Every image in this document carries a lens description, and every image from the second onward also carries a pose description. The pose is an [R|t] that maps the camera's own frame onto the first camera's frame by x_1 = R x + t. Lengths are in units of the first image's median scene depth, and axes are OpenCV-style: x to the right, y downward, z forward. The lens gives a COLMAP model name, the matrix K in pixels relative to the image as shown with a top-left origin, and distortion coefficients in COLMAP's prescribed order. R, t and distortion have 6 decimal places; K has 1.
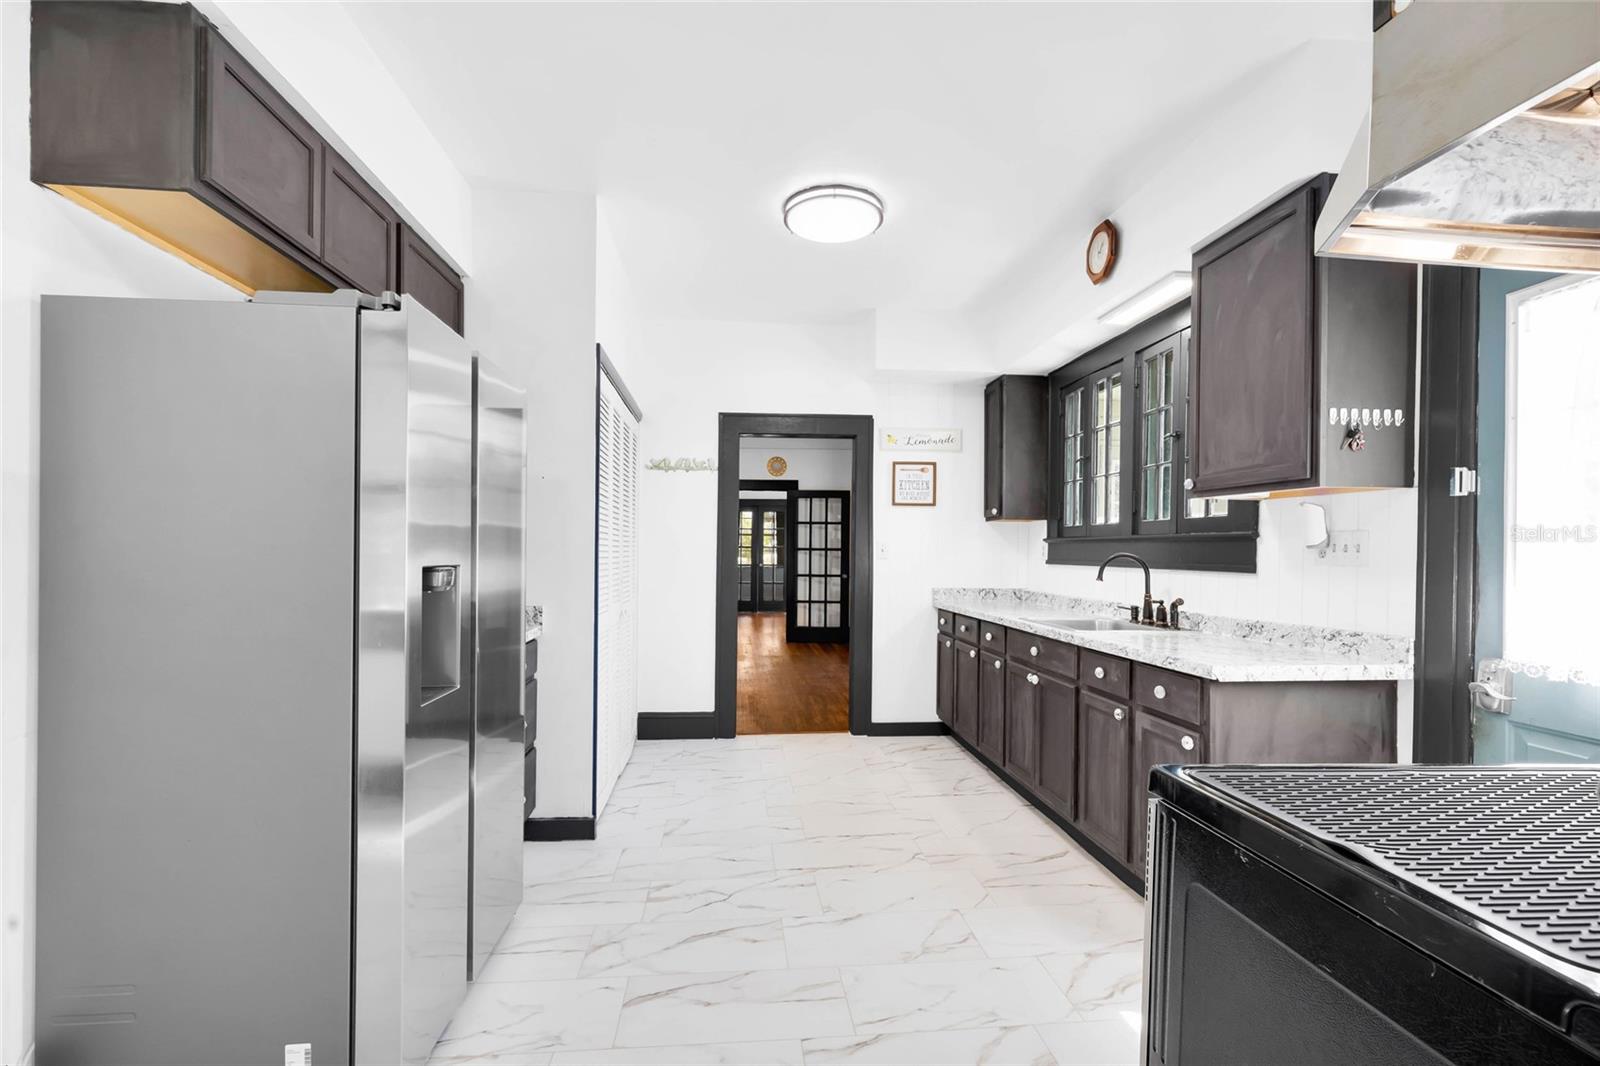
lens RADIAL K [[721.0, 0, 797.2], [0, 721.0, 545.3], [0, 0, 1]] dist [-0.002330, 0.000531]
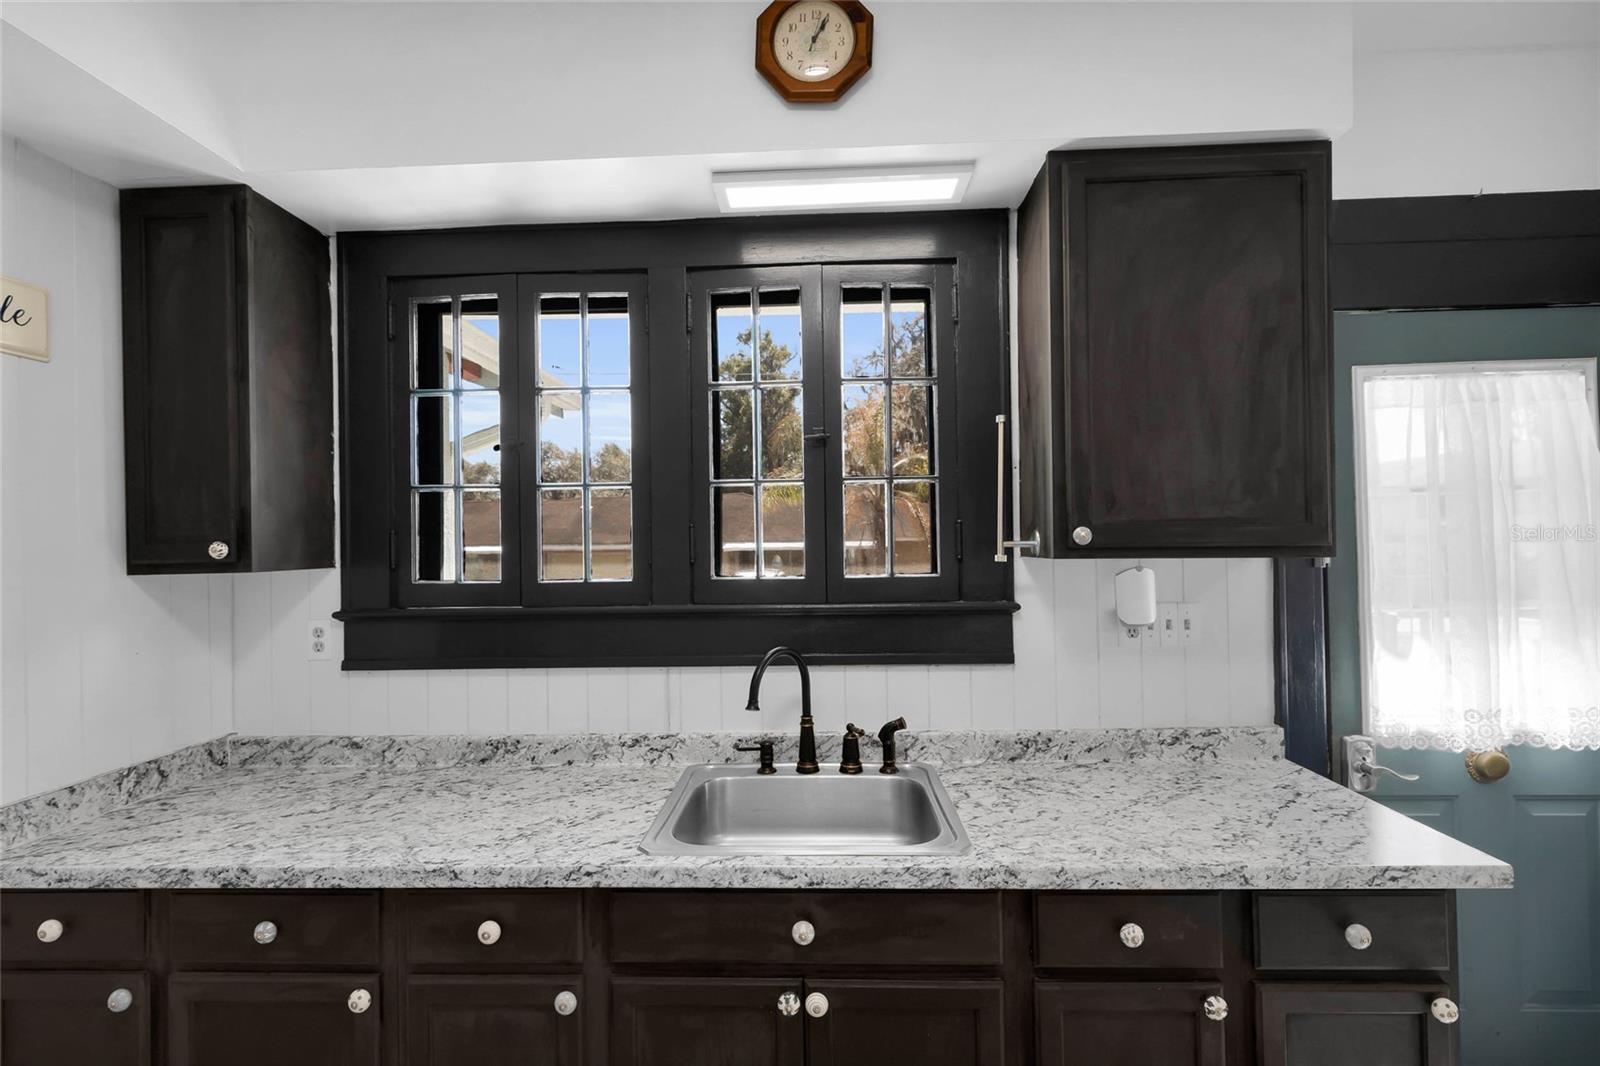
lens RADIAL K [[721.0, 0, 796.3], [0, 721.0, 538.7], [0, 0, 1]] dist [-0.002330, 0.000531]
pose [[0.144975, 0.000391, 0.989435, -0.067698], [0.014243, 0.999895, -0.002482, -0.072917], [-0.989333, 0.014452, 0.144954, 0.991001]]
